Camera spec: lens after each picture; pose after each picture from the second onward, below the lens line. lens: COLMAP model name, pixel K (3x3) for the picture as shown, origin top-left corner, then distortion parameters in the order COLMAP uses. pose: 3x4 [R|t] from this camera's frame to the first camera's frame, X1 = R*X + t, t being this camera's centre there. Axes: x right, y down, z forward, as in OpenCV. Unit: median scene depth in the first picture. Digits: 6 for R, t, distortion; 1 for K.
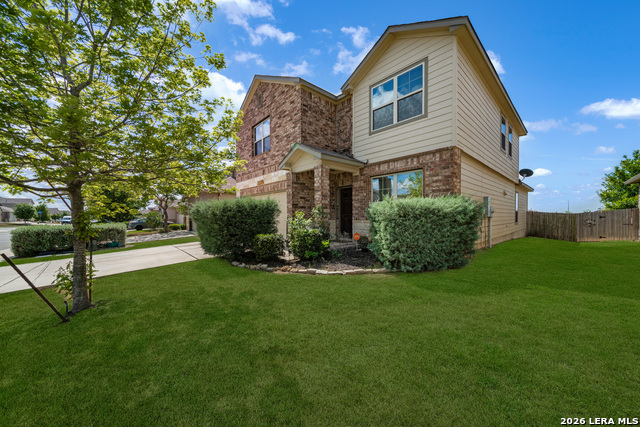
lens RADIAL K [[224.3, 0, 320.0], [0, 224.3, 213.5], [0, 0, 1]] dist [0.000094, -0.000001]
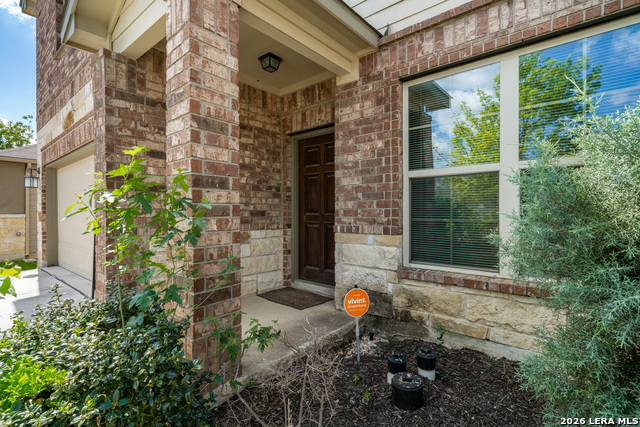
lens RADIAL K [[307.7, 0, 320.0], [0, 307.7, 213.5], [0, 0, 1]] dist [0.000136, 0.000003]
pose [[0.990122, -0.001730, 0.140195, 0.067226], [0.000797, 0.999977, 0.006710, -0.000206], [-0.140204, -0.006532, 0.990101, 0.605067]]
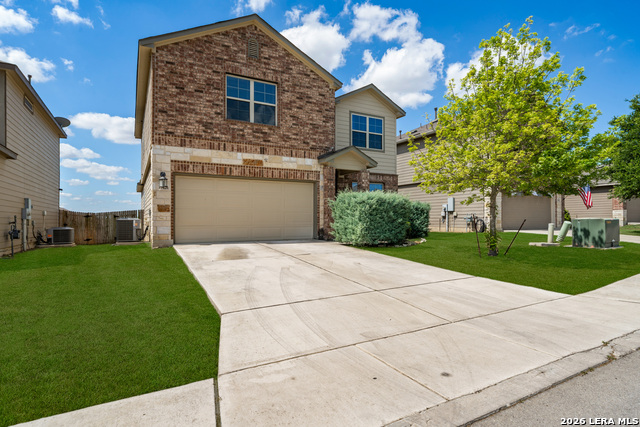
lens RADIAL K [[344.3, 0, 320.0], [0, 344.3, 213.5], [0, 0, 1]] dist [-0.000735, -0.000072]
pose [[0.229985, 0.023120, 0.972920, -1.674857], [-0.004588, 0.999732, -0.022673, 0.065886], [-0.973183, 0.000751, 0.230029, 0.691778]]
